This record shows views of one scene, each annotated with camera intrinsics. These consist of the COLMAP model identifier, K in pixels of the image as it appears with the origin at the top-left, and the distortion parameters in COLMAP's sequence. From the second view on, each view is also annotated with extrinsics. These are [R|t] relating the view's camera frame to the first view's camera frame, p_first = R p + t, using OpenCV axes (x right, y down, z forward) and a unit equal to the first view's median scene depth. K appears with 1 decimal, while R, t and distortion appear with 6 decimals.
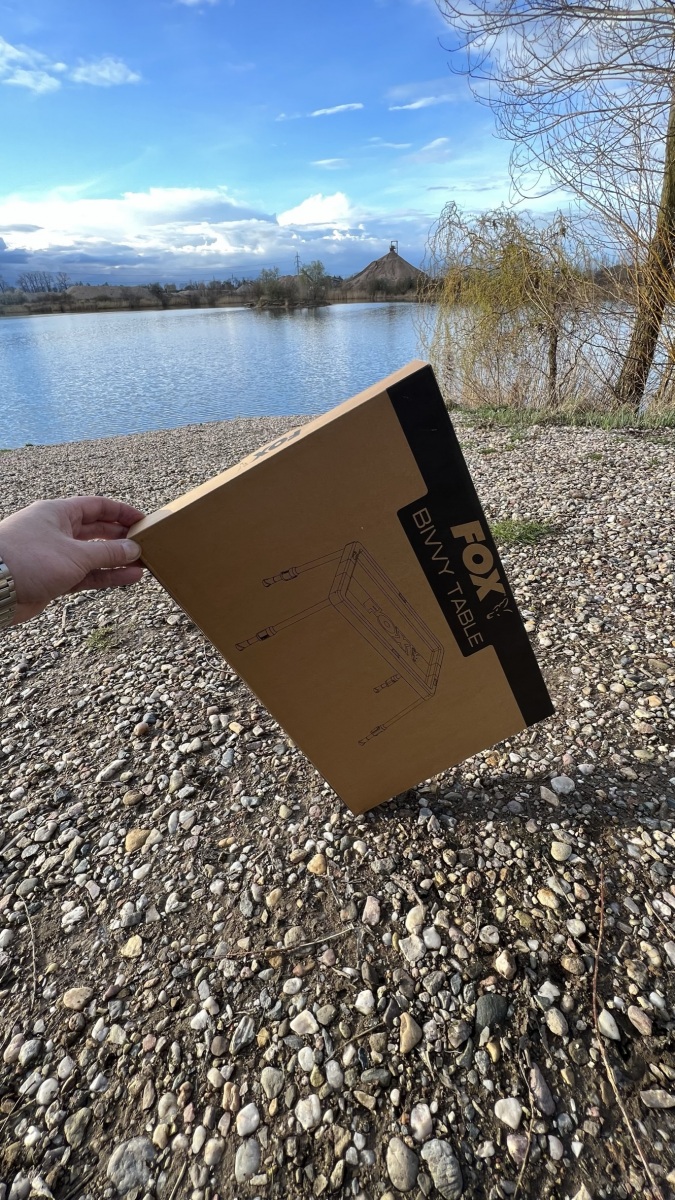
lens RADIAL K [[457.1, 0, 337.7], [0, 457.1, 594.8], [0, 0, 1]] dist [-0.002482, 0.000435]
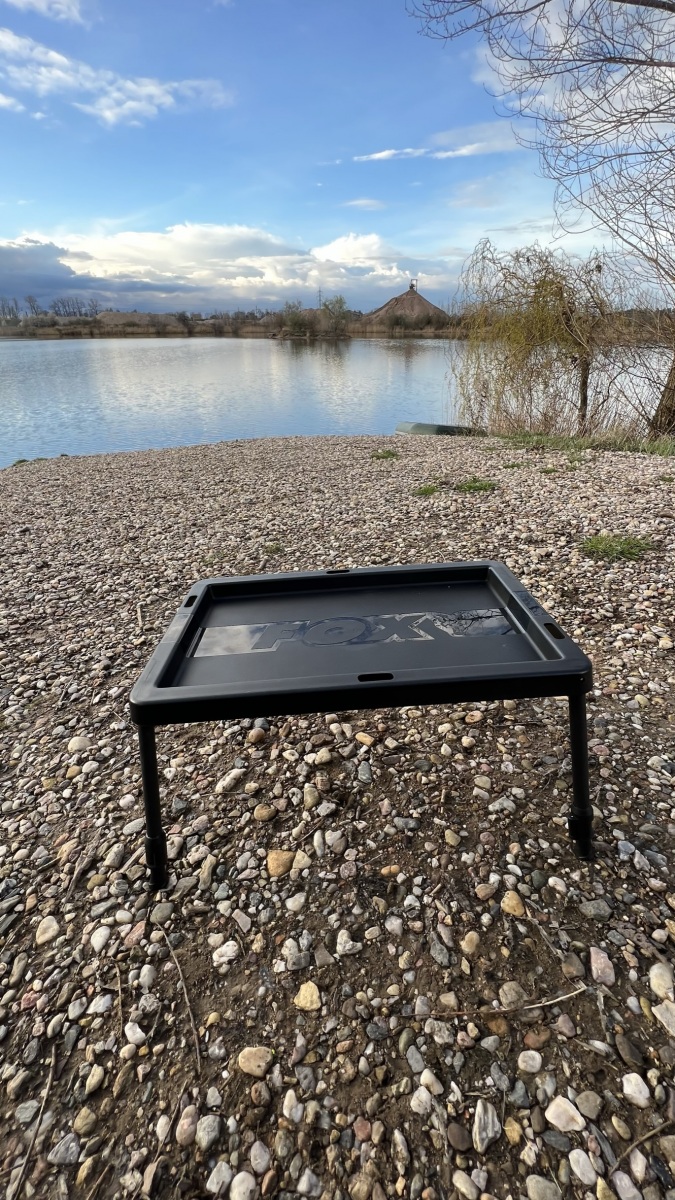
lens RADIAL K [[457.1, 0, 338.3], [0, 457.1, 596.4], [0, 0, 1]] dist [-0.002482, 0.000435]
pose [[0.999004, 0.041614, -0.016097, -0.313831], [-0.042371, 0.997854, -0.049917, 0.069751], [0.013985, 0.050550, 0.998624, 0.109653]]
